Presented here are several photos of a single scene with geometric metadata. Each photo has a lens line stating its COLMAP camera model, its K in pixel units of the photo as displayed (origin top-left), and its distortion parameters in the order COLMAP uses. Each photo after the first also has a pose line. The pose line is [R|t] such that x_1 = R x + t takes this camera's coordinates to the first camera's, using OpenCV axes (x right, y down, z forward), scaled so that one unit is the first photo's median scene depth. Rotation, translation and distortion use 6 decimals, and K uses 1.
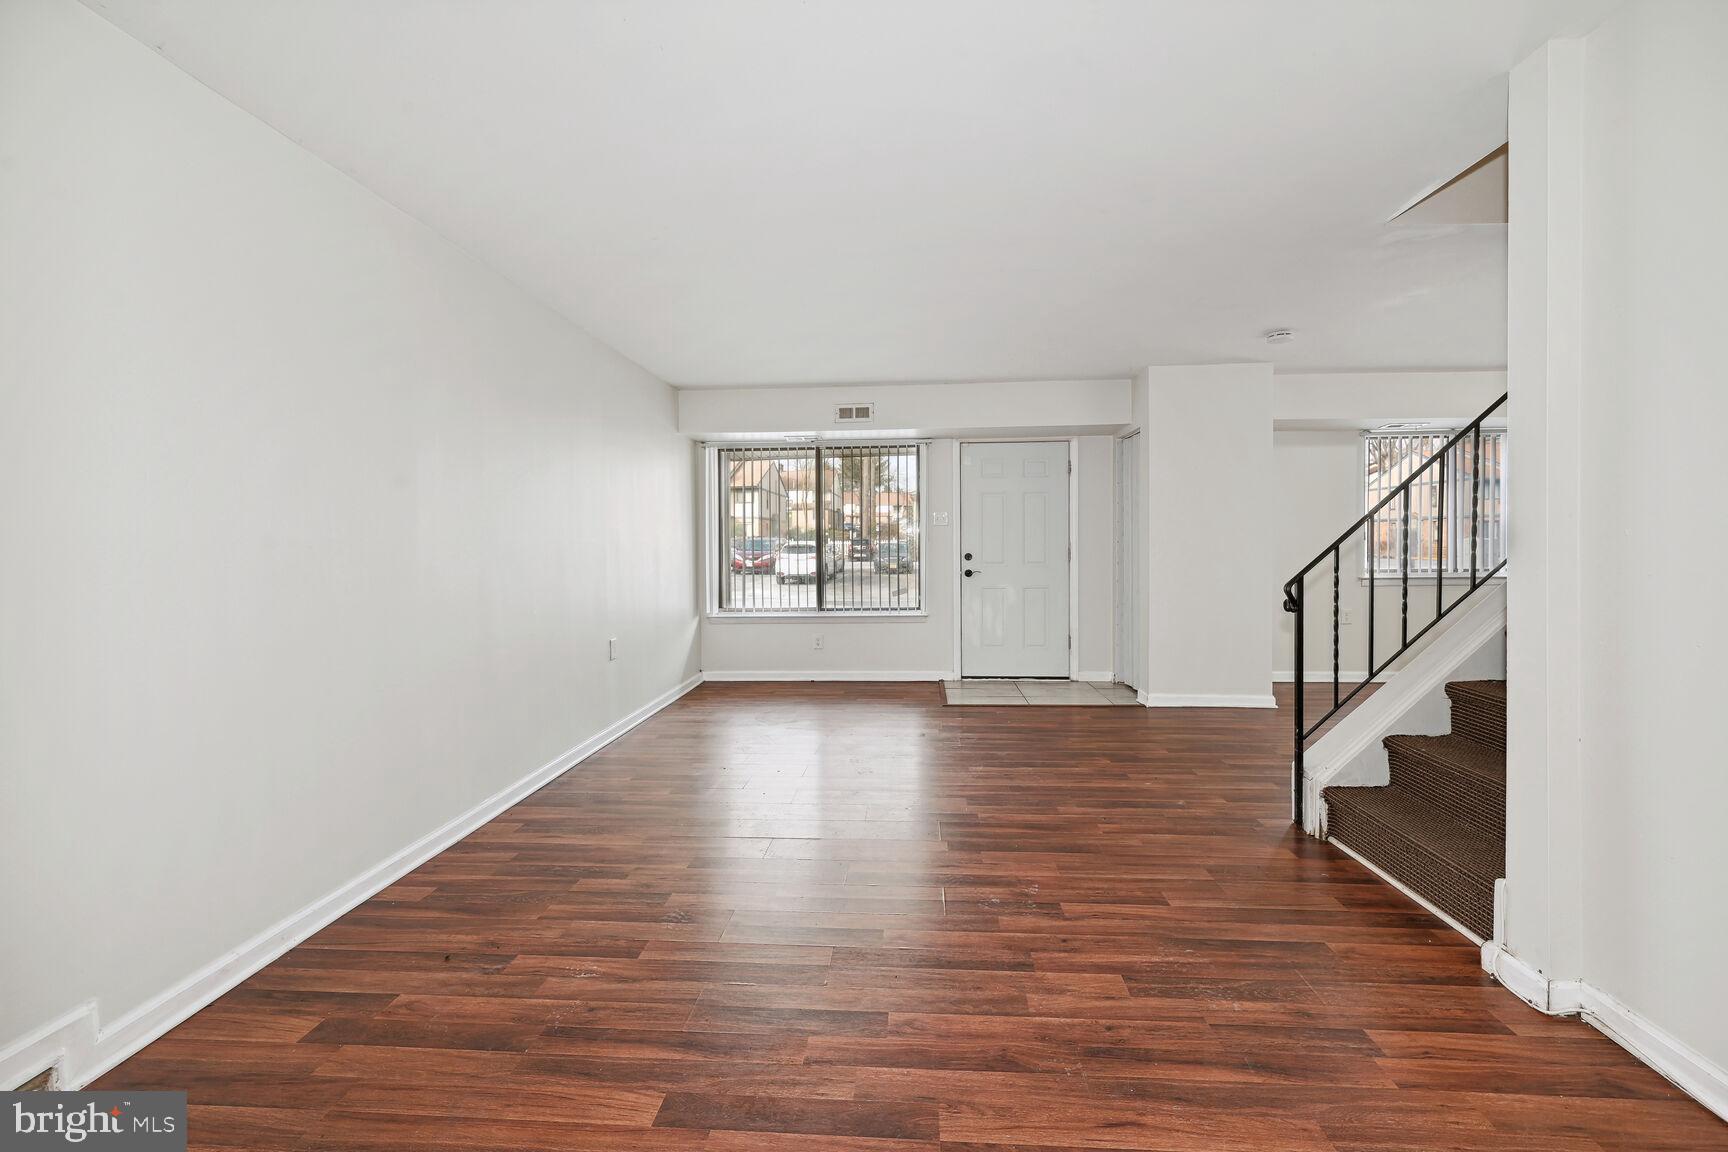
lens RADIAL K [[701.7, 0, 872.9], [0, 701.7, 553.4], [0, 0, 1]] dist [-0.000352, 0.000079]
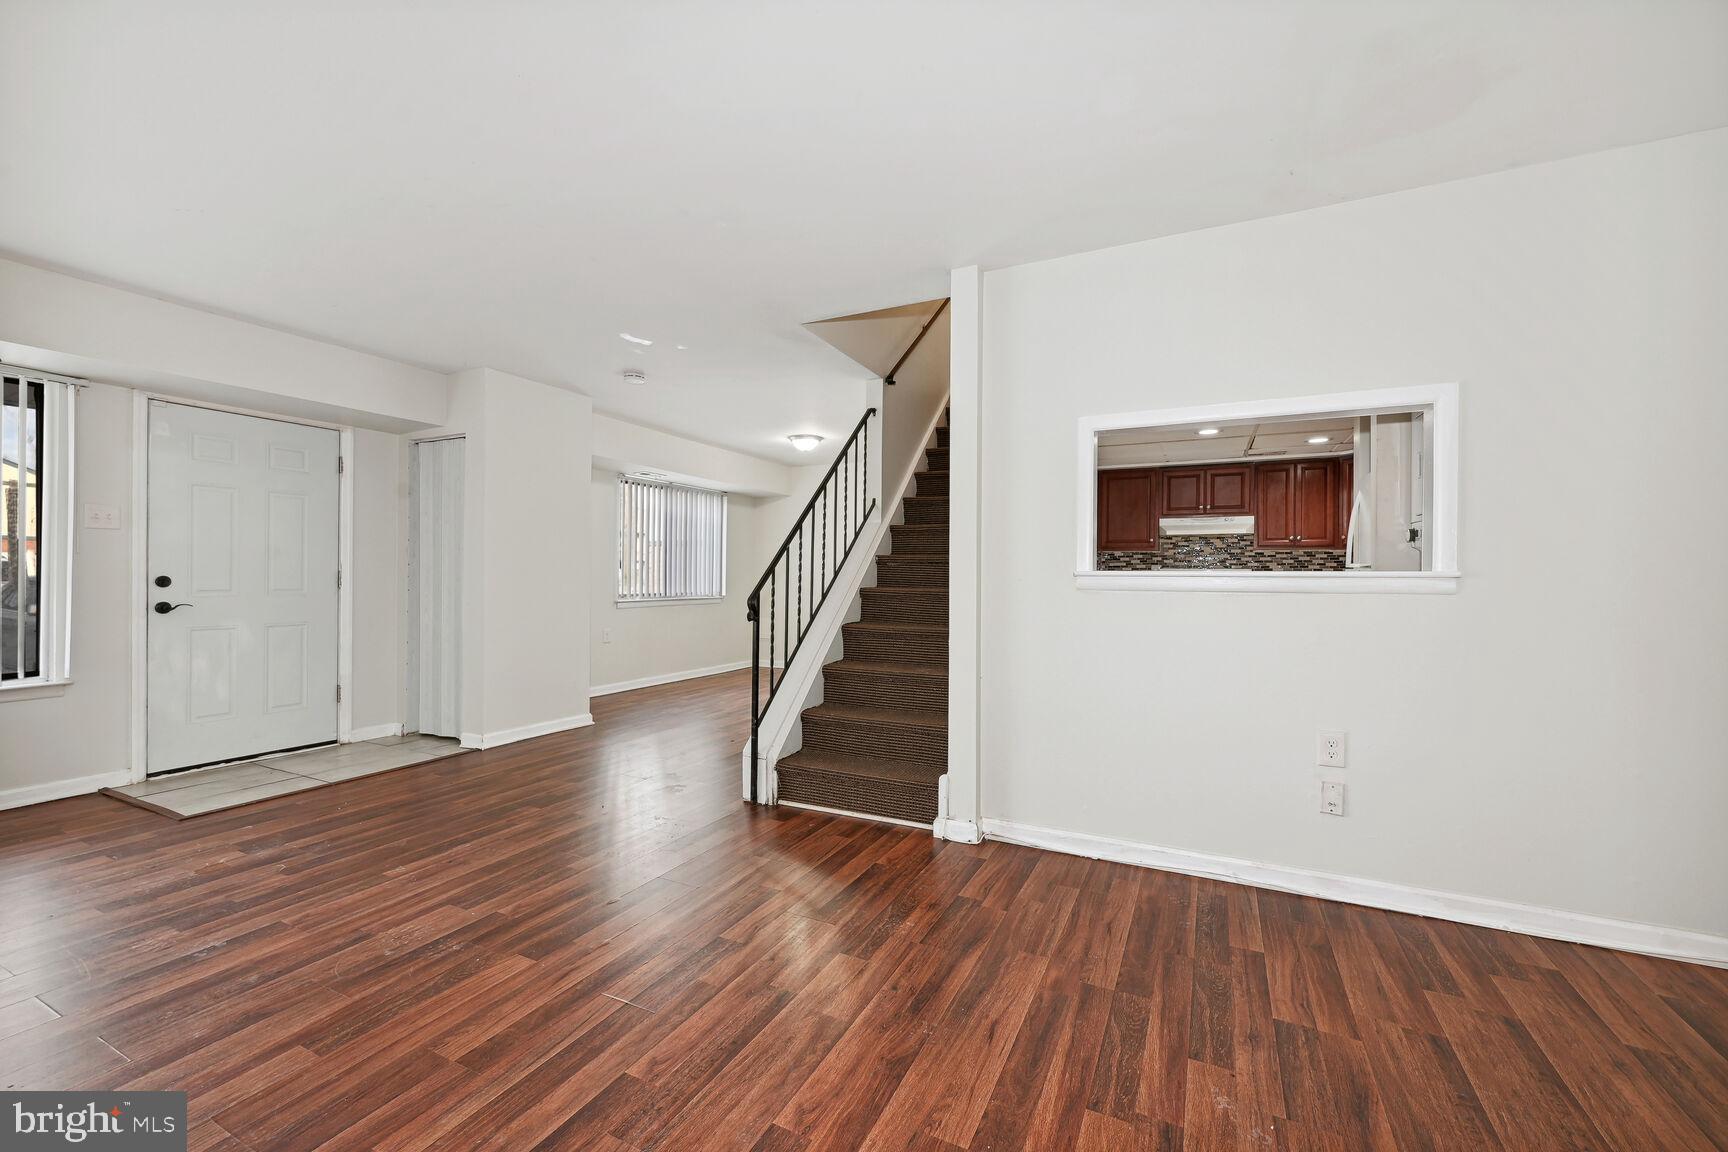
lens RADIAL K [[701.7, 0, 861.7], [0, 701.7, 583.9], [0, 0, 1]] dist [-0.000352, 0.000079]
pose [[0.388528, 0.003091, 0.921432, -0.439583], [0.004025, 0.999979, -0.005052, 0.027223], [-0.921428, 0.005672, 0.388508, 0.382186]]
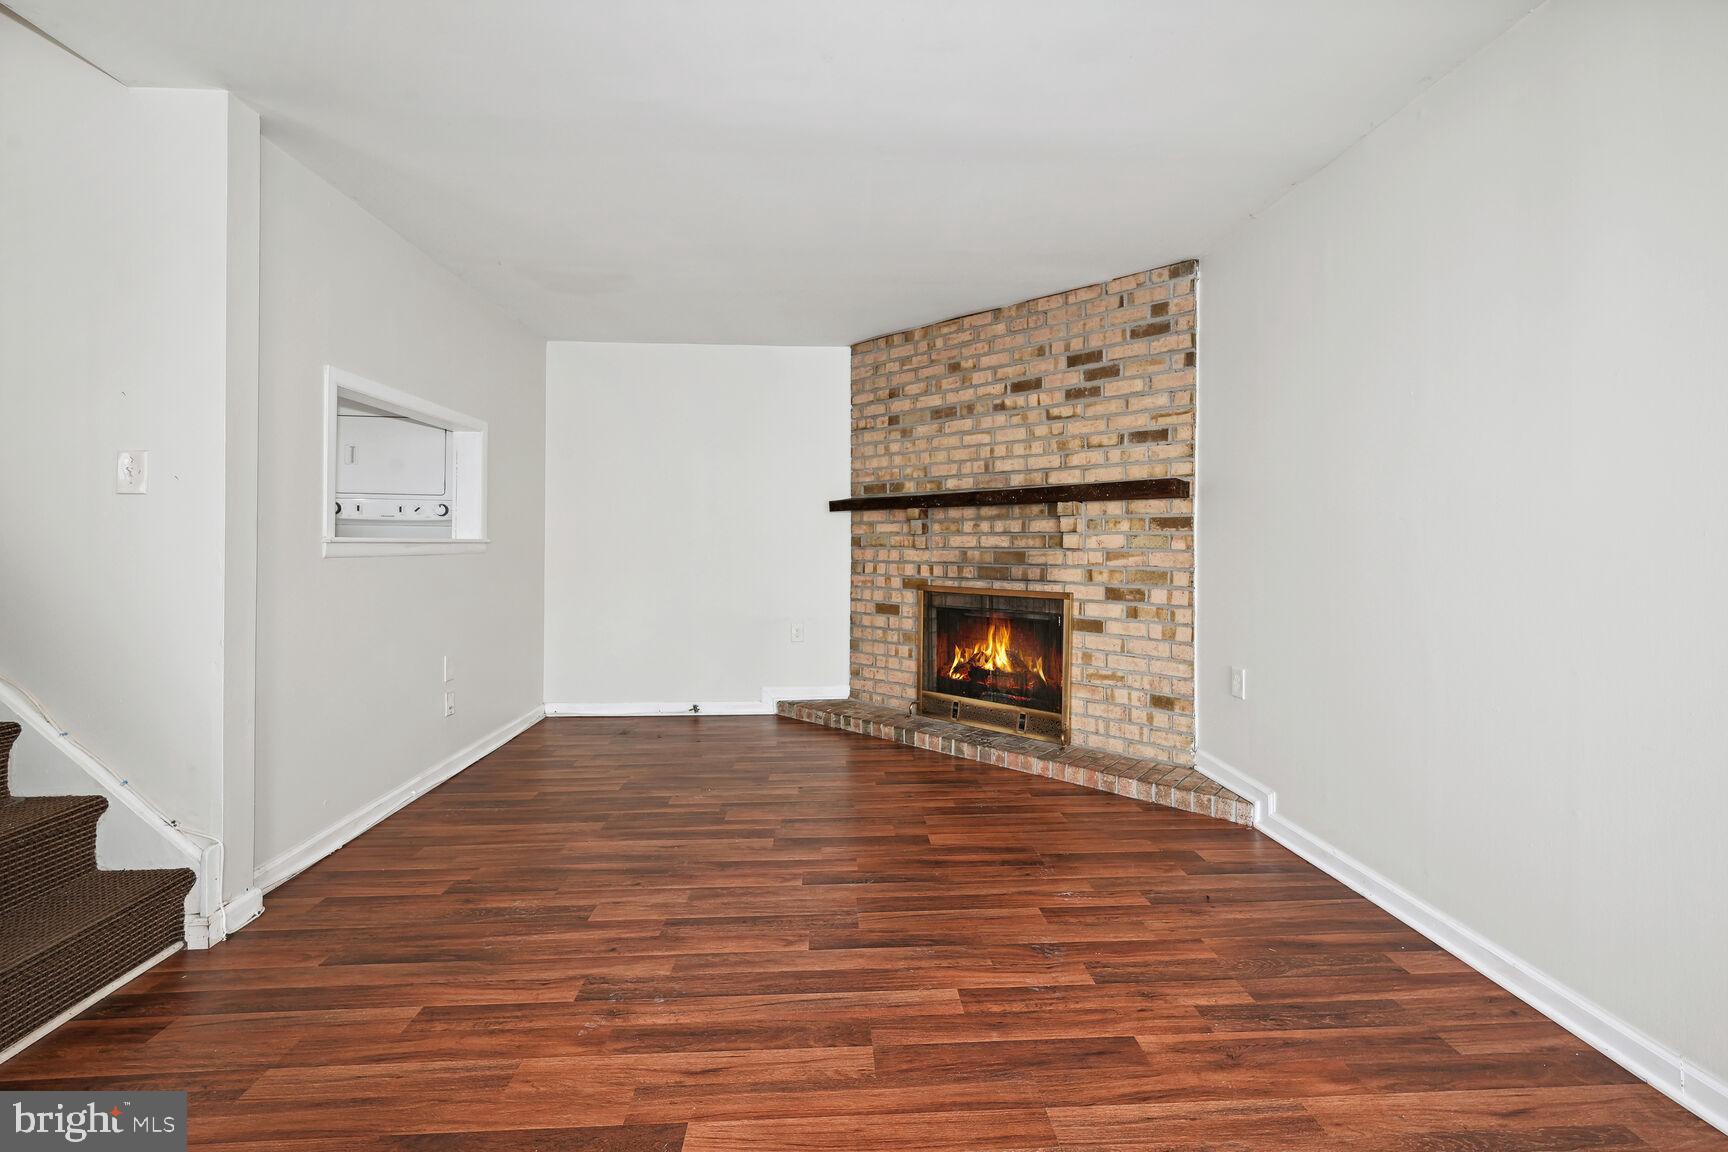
lens RADIAL K [[701.7, 0, 864.6], [0, 701.7, 540.5], [0, 0, 1]] dist [-0.000352, 0.000079]
pose [[-0.992598, 0.008873, -0.121126, 0.038293], [0.007333, 0.999887, 0.013149, 0.001618], [0.121229, 0.012164, -0.992550, 1.482970]]
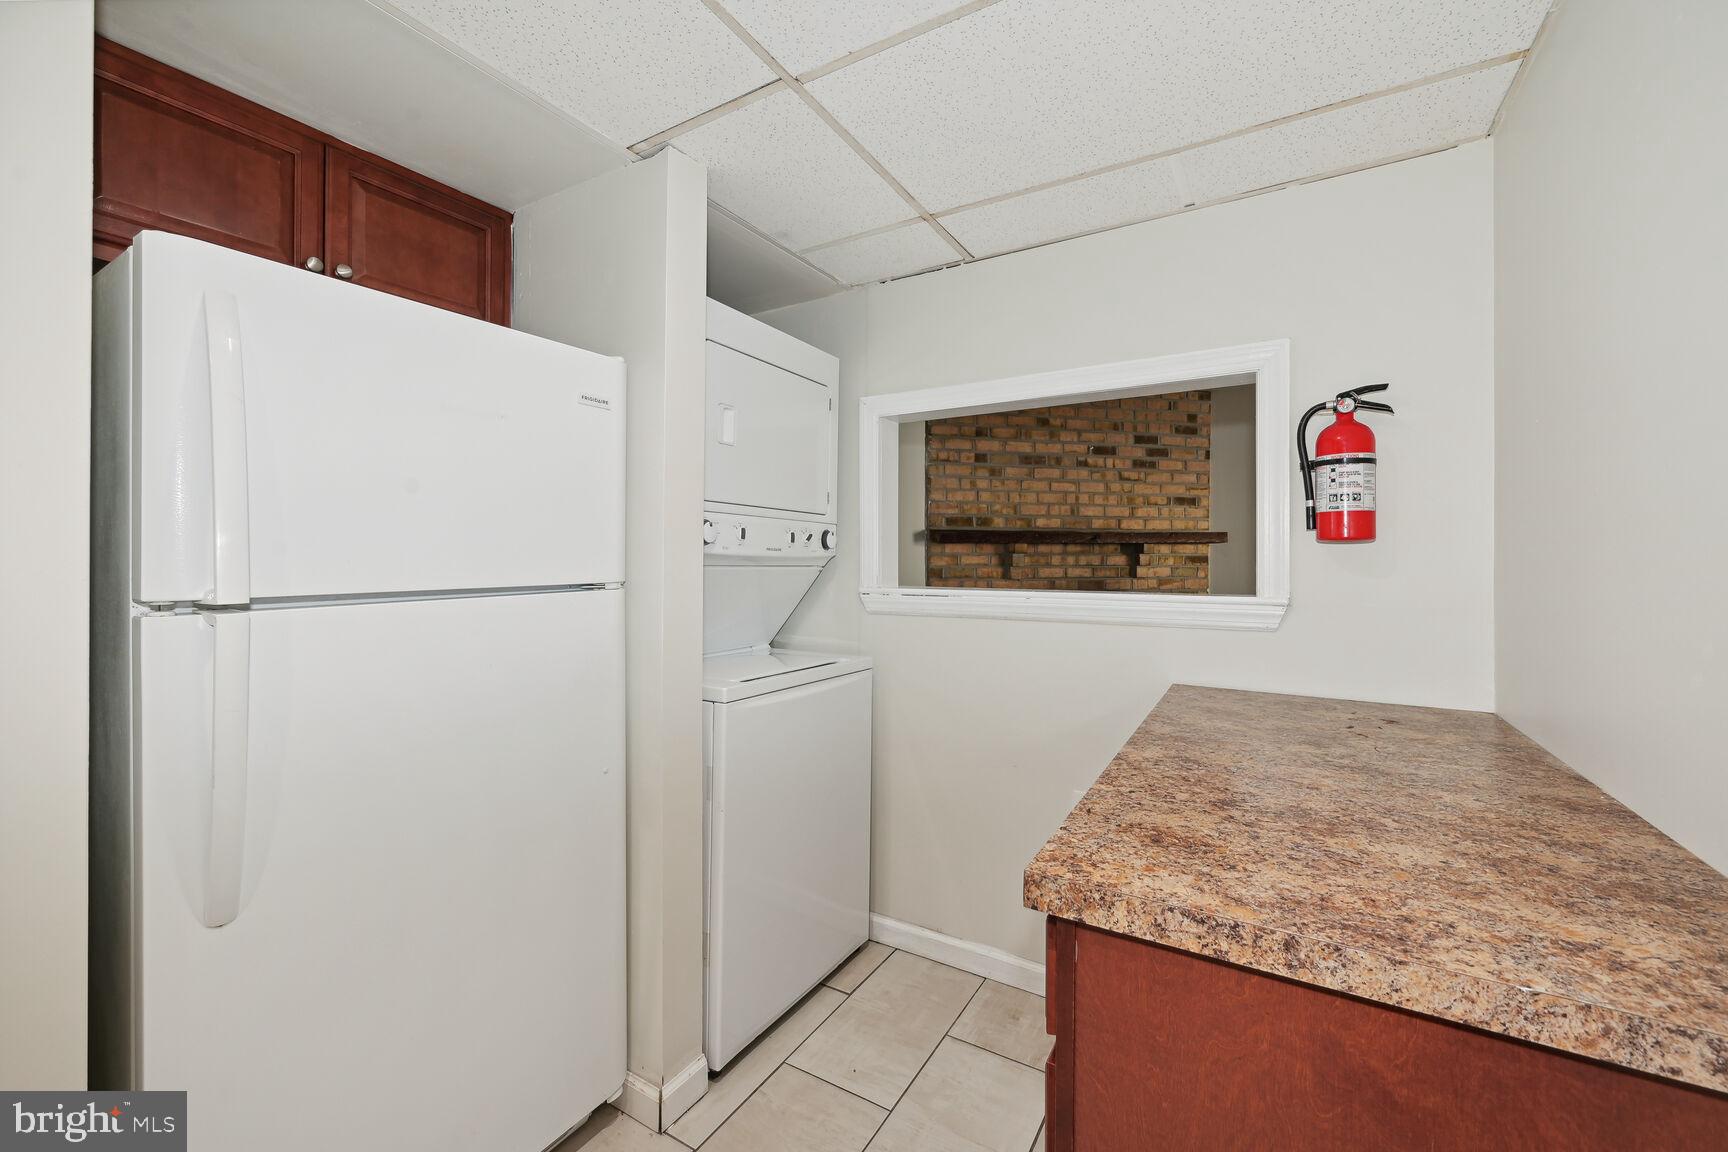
lens RADIAL K [[701.7, 0, 877.1], [0, 701.7, 552.3], [0, 0, 1]] dist [-0.000352, 0.000079]
pose [[-0.465579, 0.004978, -0.884993, 1.386083], [-0.009165, 0.999903, 0.010446, -0.039625], [0.884959, 0.012975, -0.465488, 0.465386]]
